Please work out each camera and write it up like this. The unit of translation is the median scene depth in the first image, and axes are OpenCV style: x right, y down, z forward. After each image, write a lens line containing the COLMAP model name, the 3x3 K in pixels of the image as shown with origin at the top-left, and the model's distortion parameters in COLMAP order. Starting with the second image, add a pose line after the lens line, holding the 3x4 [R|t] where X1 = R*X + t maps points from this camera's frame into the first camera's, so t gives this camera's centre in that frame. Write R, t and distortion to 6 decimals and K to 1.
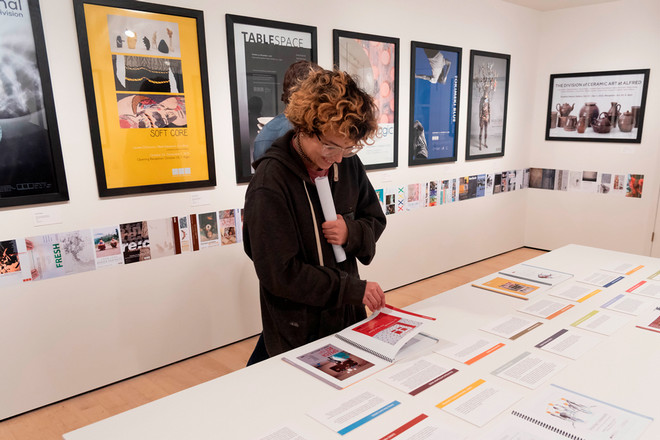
lens RADIAL K [[533.8, 0, 368.0], [0, 533.8, 265.3], [0, 0, 1]] dist [0.003893, -0.006591]
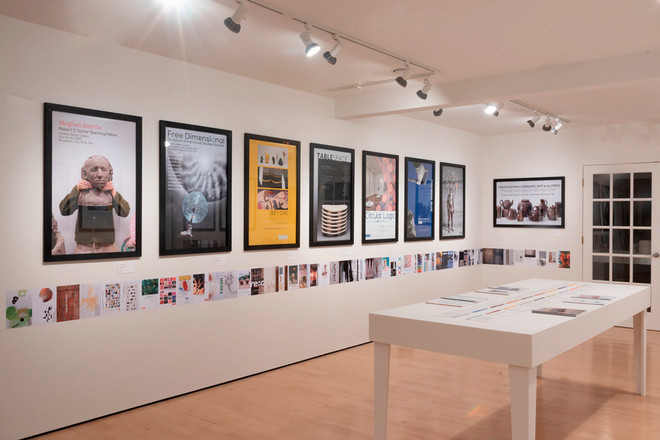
lens RADIAL K [[595.6, 0, 330.0], [0, 595.6, 220.0], [0, 0, 1]] dist [0.014899, 0.003474]
pose [[0.995612, 0.006794, 0.093329, -0.265175], [0.017916, 0.965073, -0.261369, 0.161724], [-0.091845, 0.261894, 0.960716, -0.481142]]
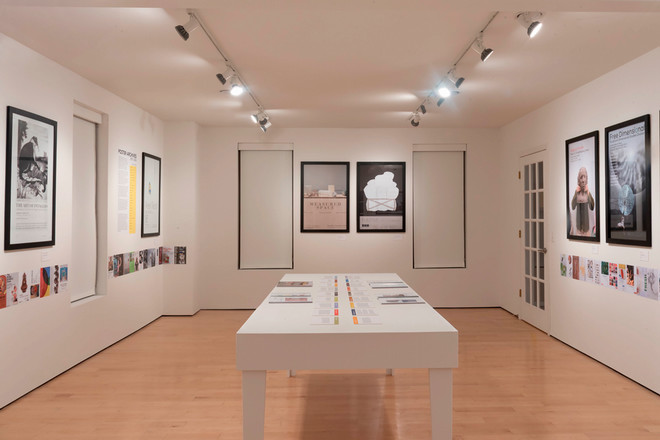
lens RADIAL K [[595.6, 0, 330.0], [0, 595.6, 220.0], [0, 0, 1]] dist [0.014899, 0.003474]
pose [[-0.712552, 0.013439, -0.701490, 0.747994], [-0.178131, 0.963592, 0.199400, -0.223715], [0.678630, 0.267040, -0.684216, 0.928222]]
